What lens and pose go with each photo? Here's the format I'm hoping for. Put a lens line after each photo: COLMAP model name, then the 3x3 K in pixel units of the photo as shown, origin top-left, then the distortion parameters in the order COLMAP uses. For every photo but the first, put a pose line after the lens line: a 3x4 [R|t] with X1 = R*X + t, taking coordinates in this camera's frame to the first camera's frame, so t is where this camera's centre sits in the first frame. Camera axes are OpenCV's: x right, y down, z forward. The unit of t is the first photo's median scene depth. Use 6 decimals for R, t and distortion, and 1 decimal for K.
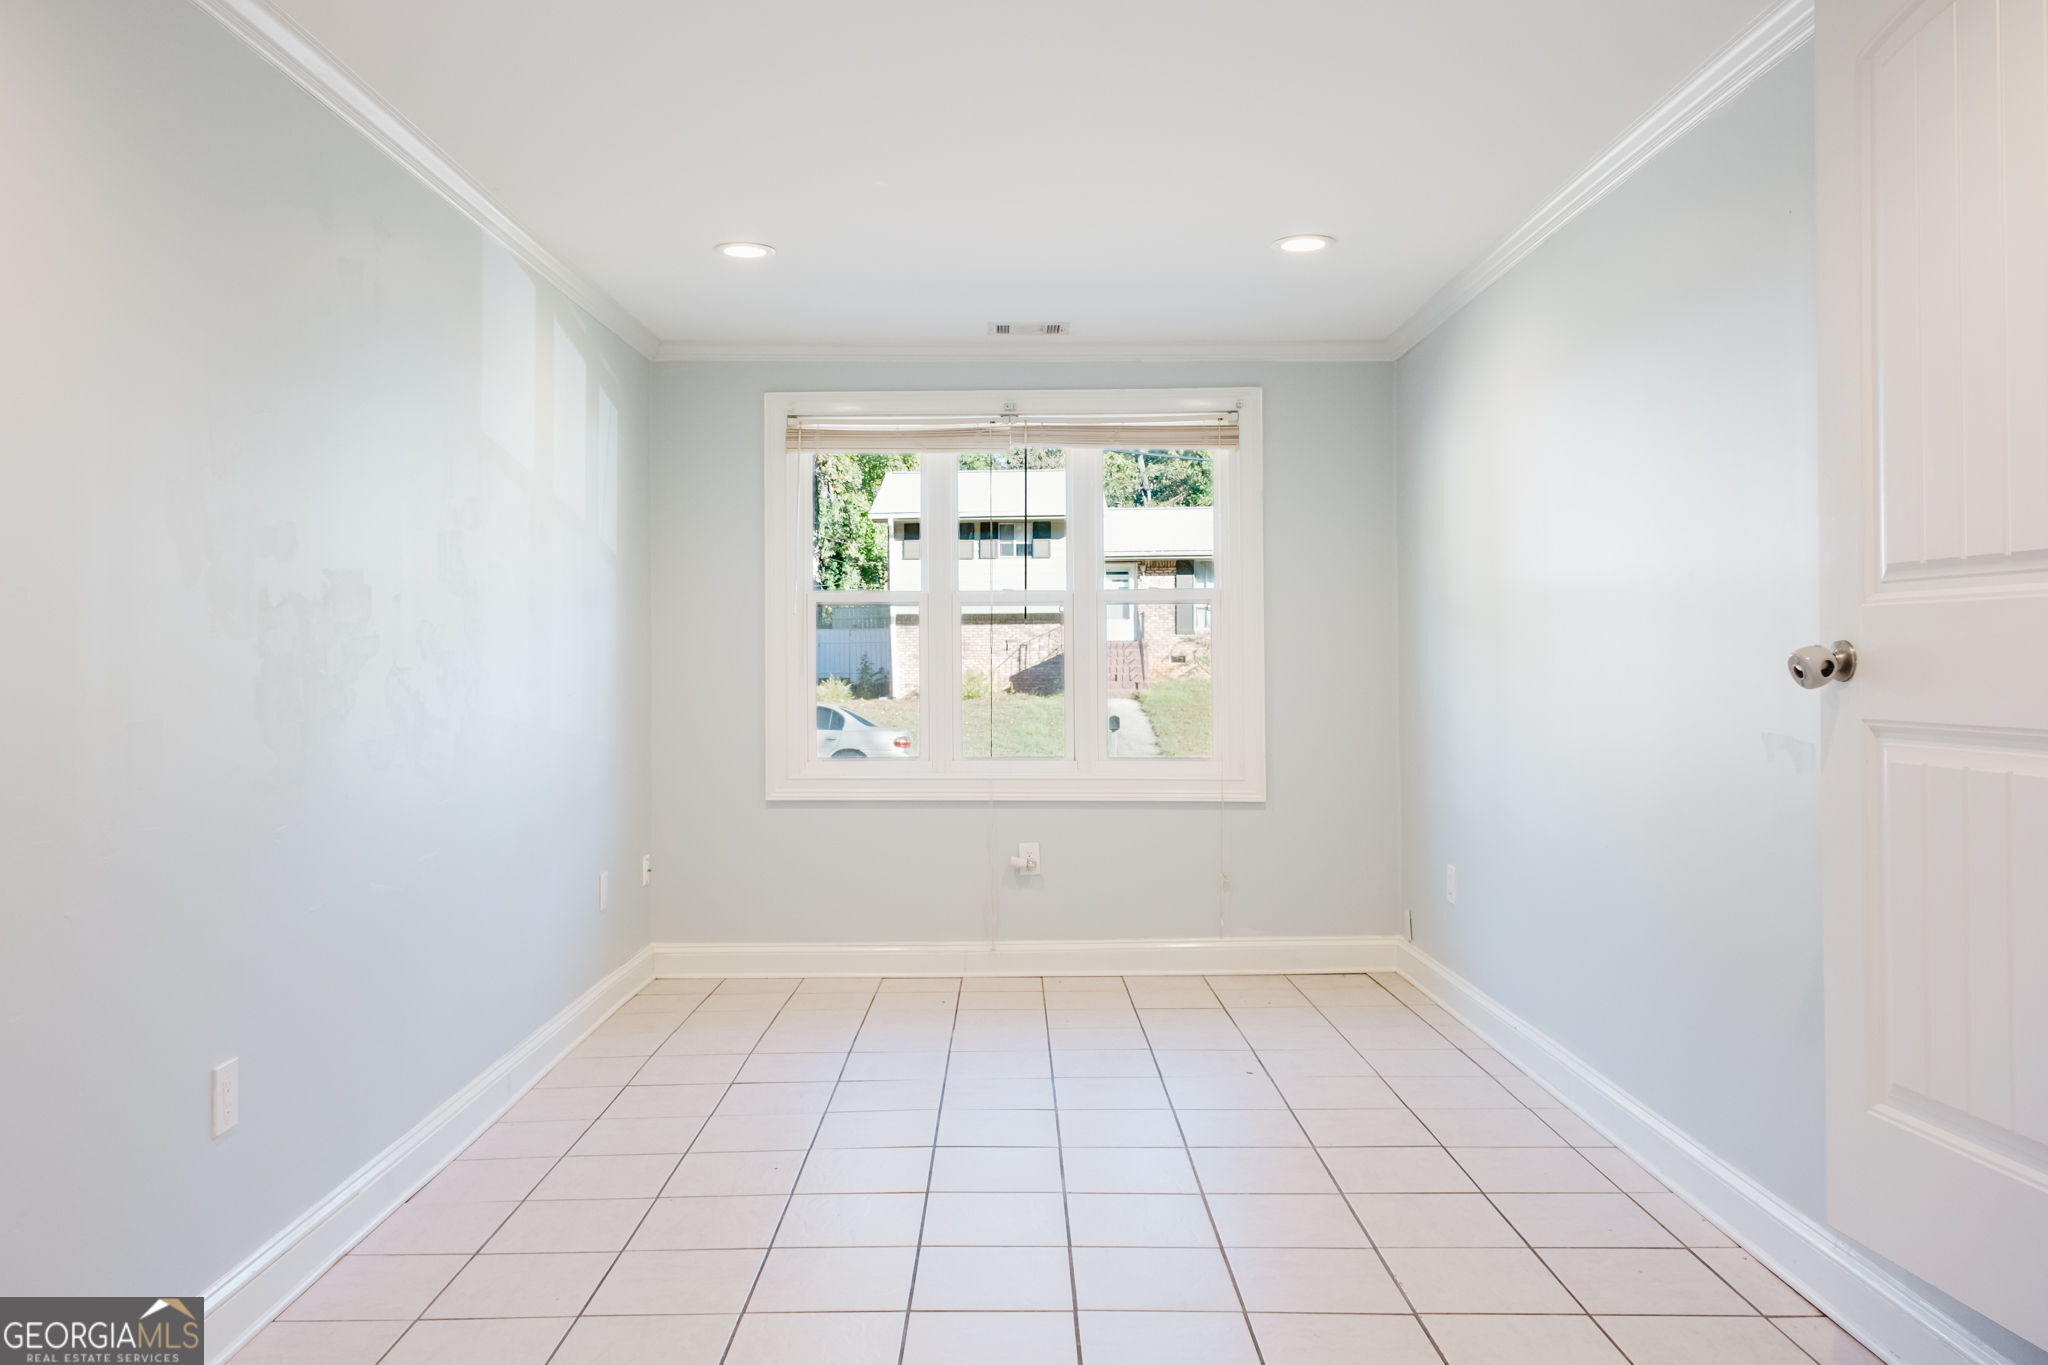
lens RADIAL K [[1542.2, 0, 947.7], [0, 1542.2, 622.3], [0, 0, 1]] dist [0.015426, -0.025812]
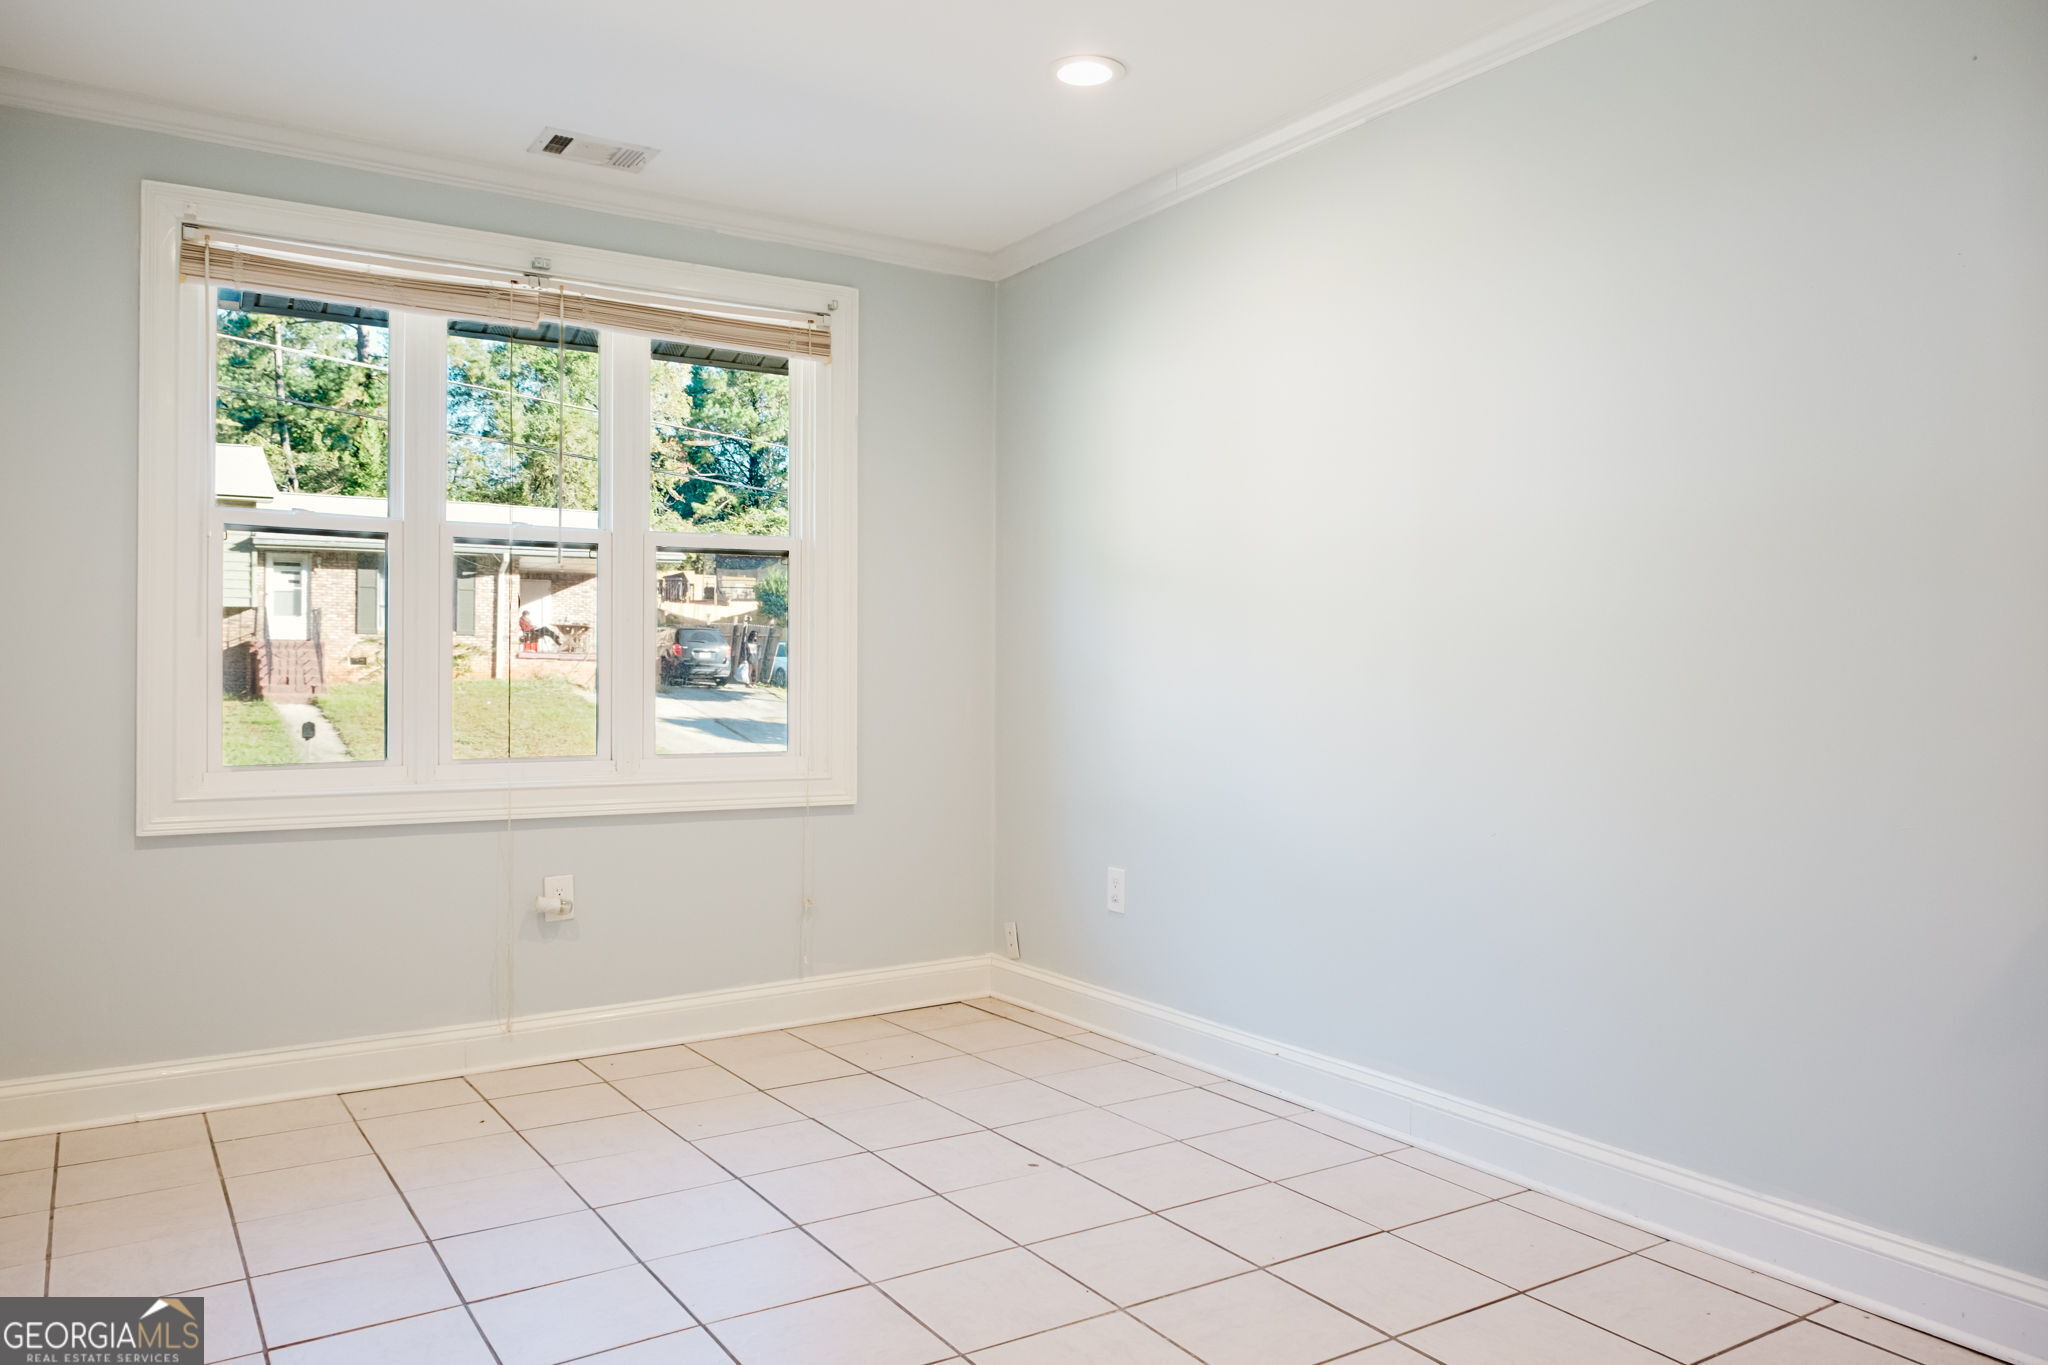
lens RADIAL K [[1487.6, 0, 1000.4], [0, 1487.6, 651.7], [0, 0, 1]] dist [-0.010712, -0.000970]
pose [[0.828104, 0.014031, 0.560399, -0.164883], [-0.020812, 0.999767, 0.005722, 0.030491], [-0.560188, -0.016402, 0.828203, 0.312861]]
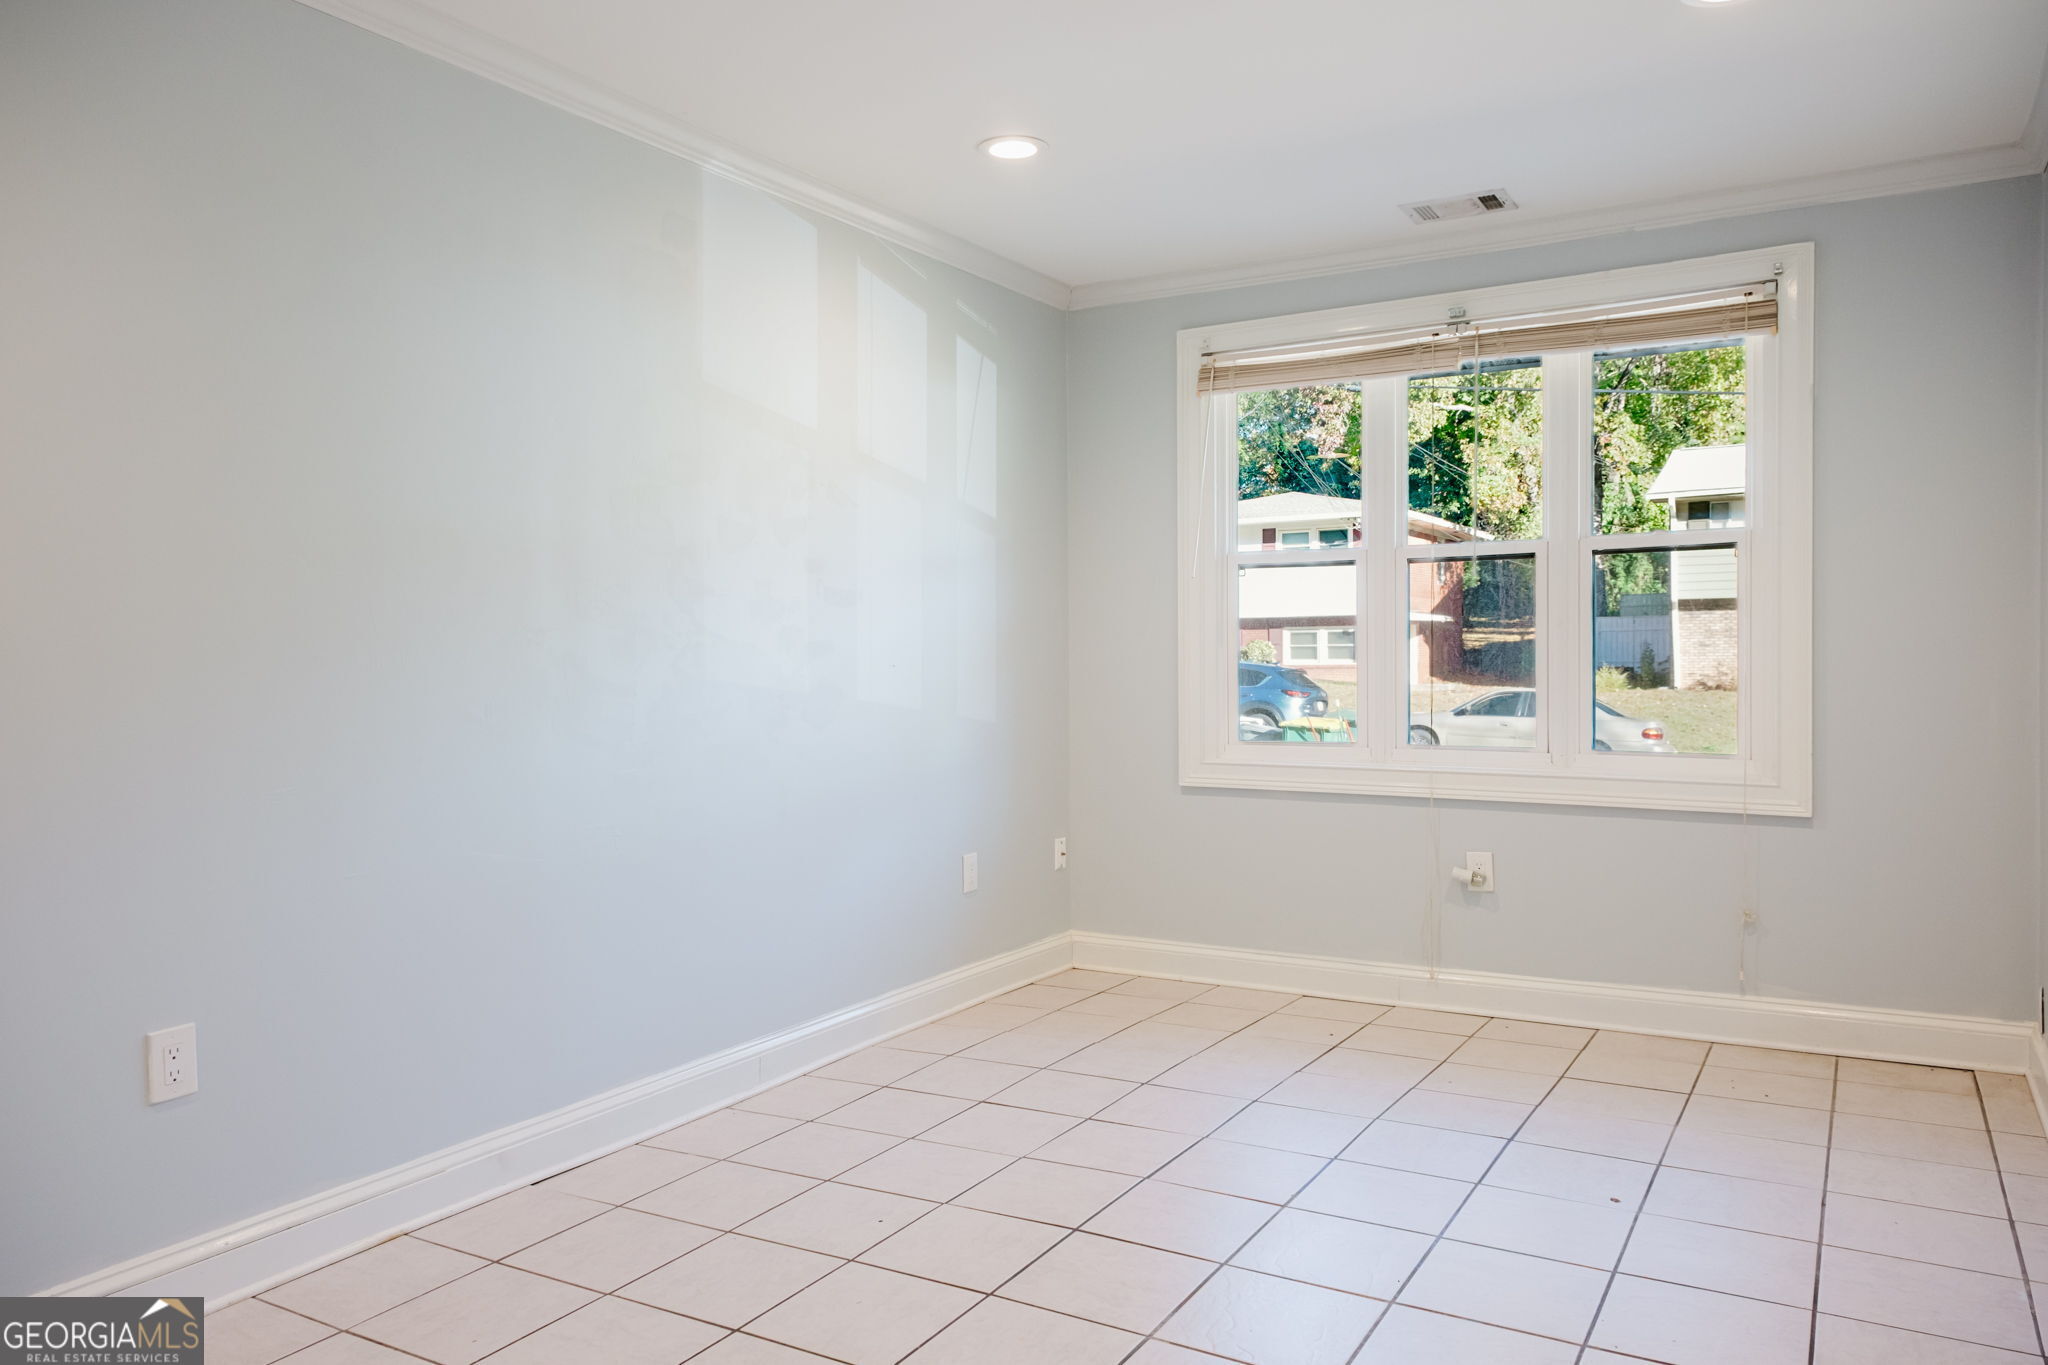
lens RADIAL K [[1412.0, 0, 1016.7], [0, 1412.0, 682.2], [0, 0, 1]] dist [0.014172, -0.003161]
pose [[0.872493, 0.006520, -0.488582, 0.202484], [0.015562, 0.999033, 0.041121, 0.019232], [0.488378, -0.043481, 0.871548, 0.234773]]
